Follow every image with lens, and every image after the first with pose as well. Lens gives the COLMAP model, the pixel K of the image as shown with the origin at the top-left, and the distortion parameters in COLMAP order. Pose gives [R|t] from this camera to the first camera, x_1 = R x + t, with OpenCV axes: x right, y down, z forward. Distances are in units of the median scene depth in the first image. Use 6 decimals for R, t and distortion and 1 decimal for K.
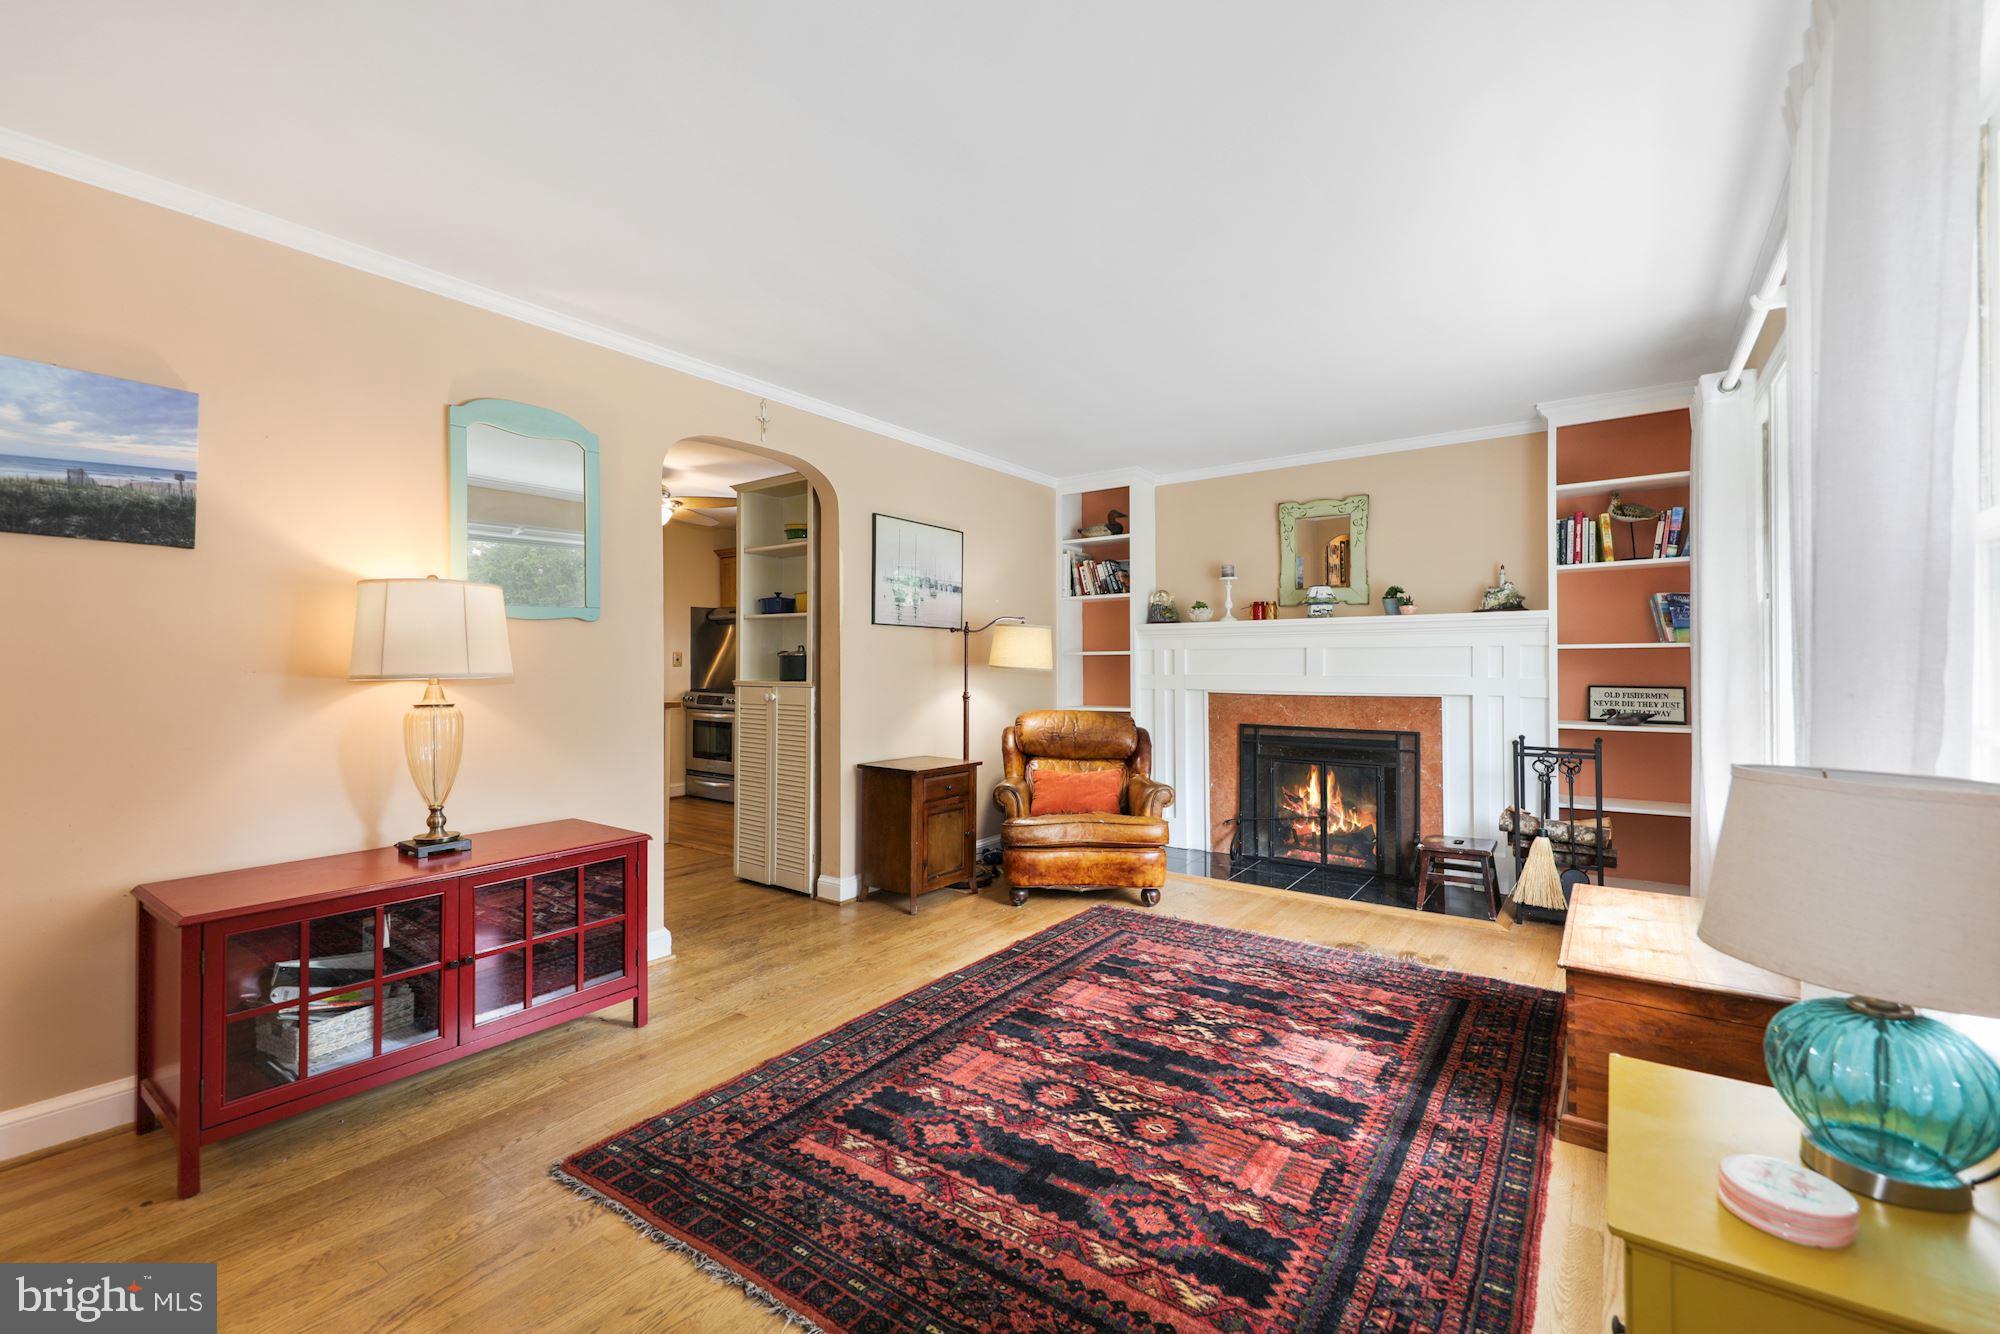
lens RADIAL K [[846.2, 0, 1004.1], [0, 846.2, 663.5], [0, 0, 1]] dist [0.002287, -0.000071]
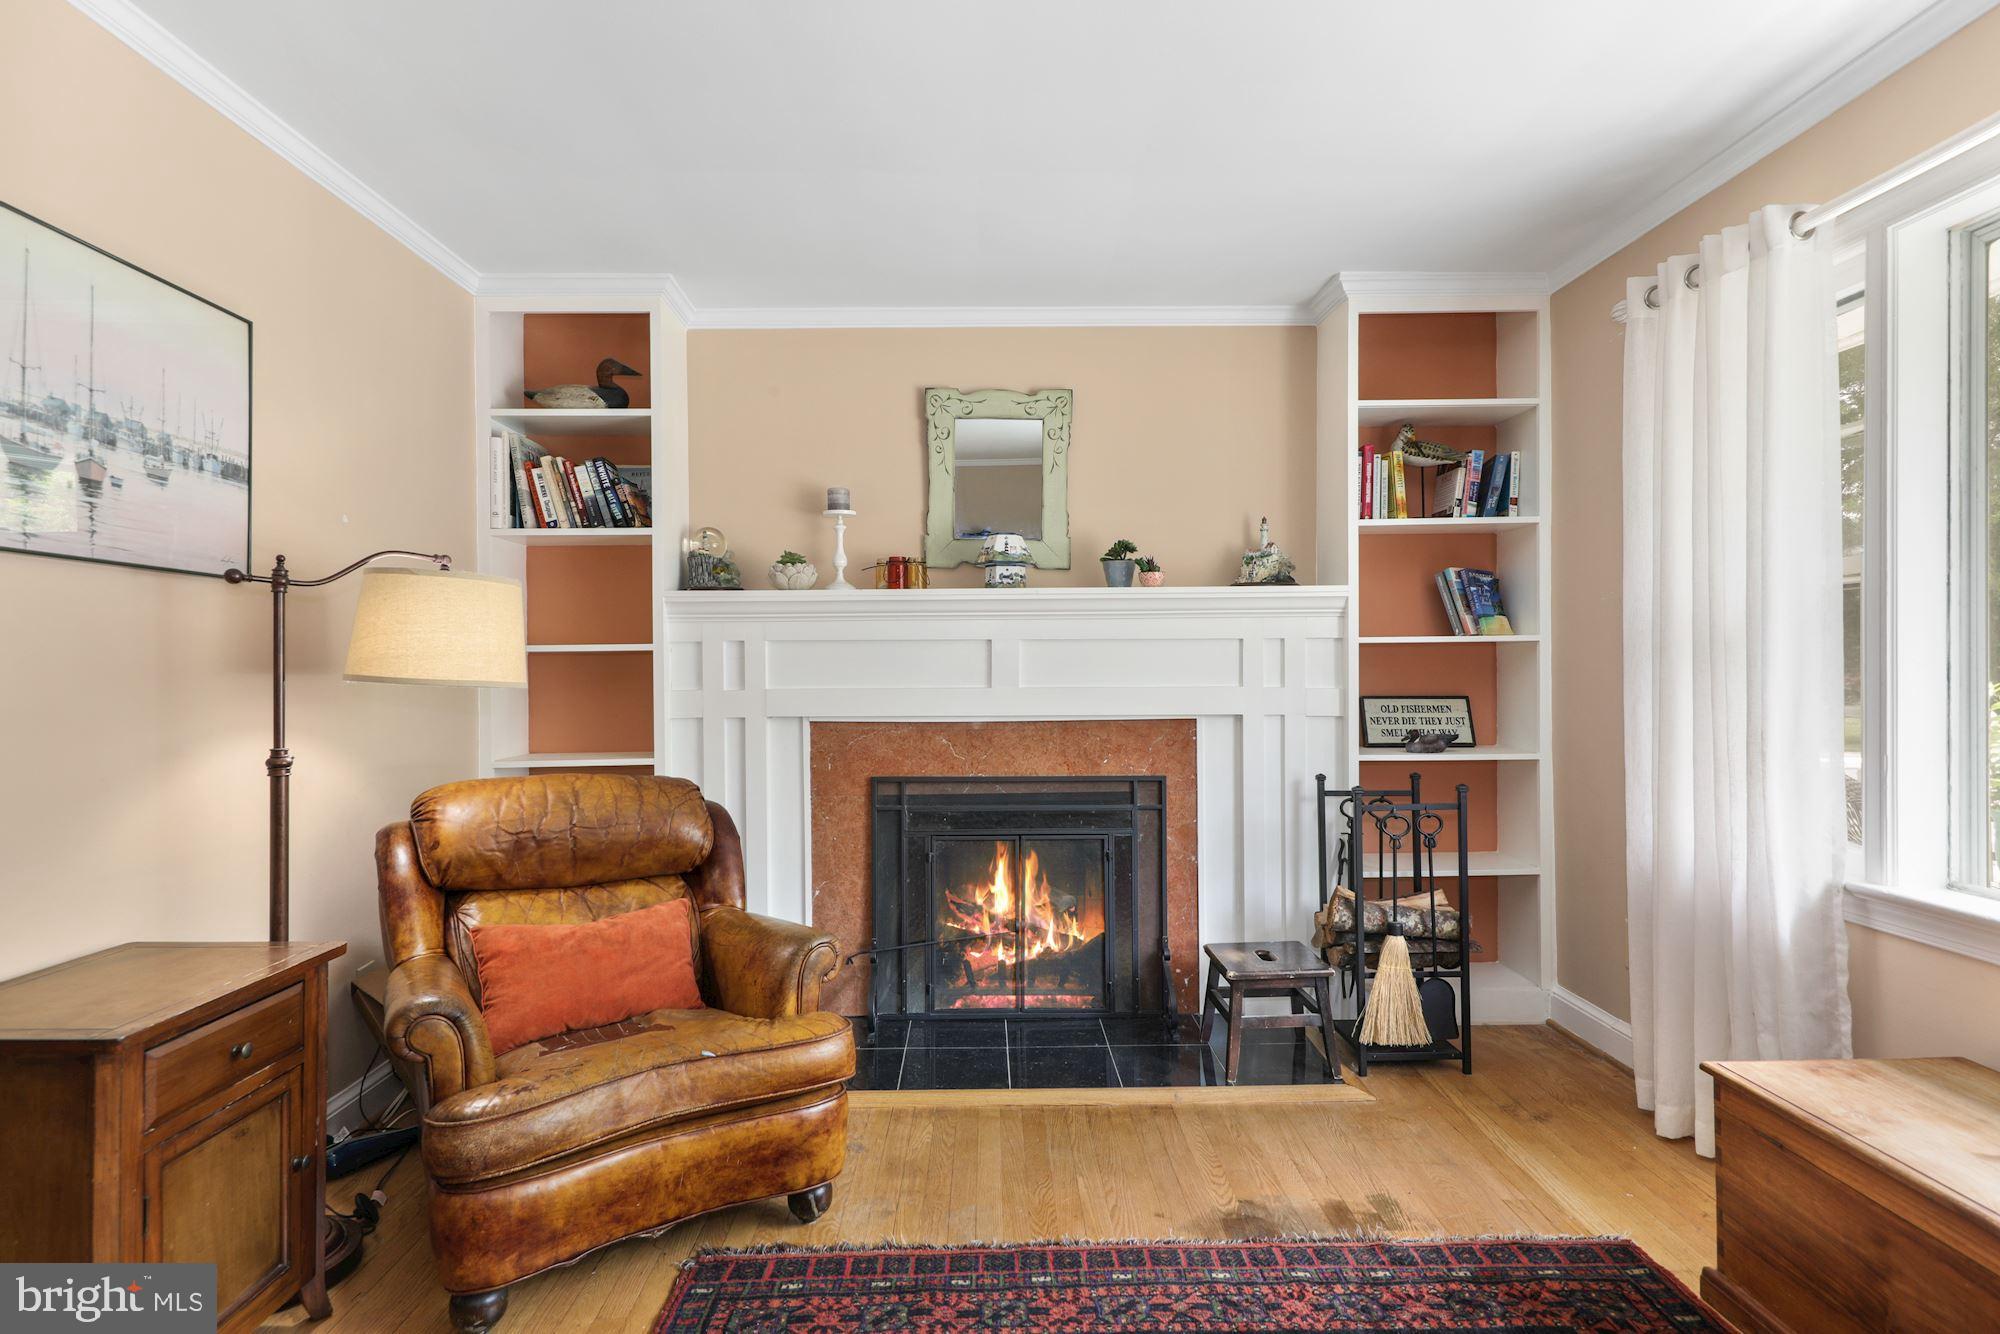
lens RADIAL K [[1048.6, 0, 1000.0], [0, 1048.6, 667.0], [0, 0, 1]] dist [0.014502, 0.000046]
pose [[0.803649, -0.004706, 0.595084, -0.063079], [0.005352, 0.999985, 0.000681, -0.000399], [-0.595079, 0.002637, 0.803663, 0.432939]]
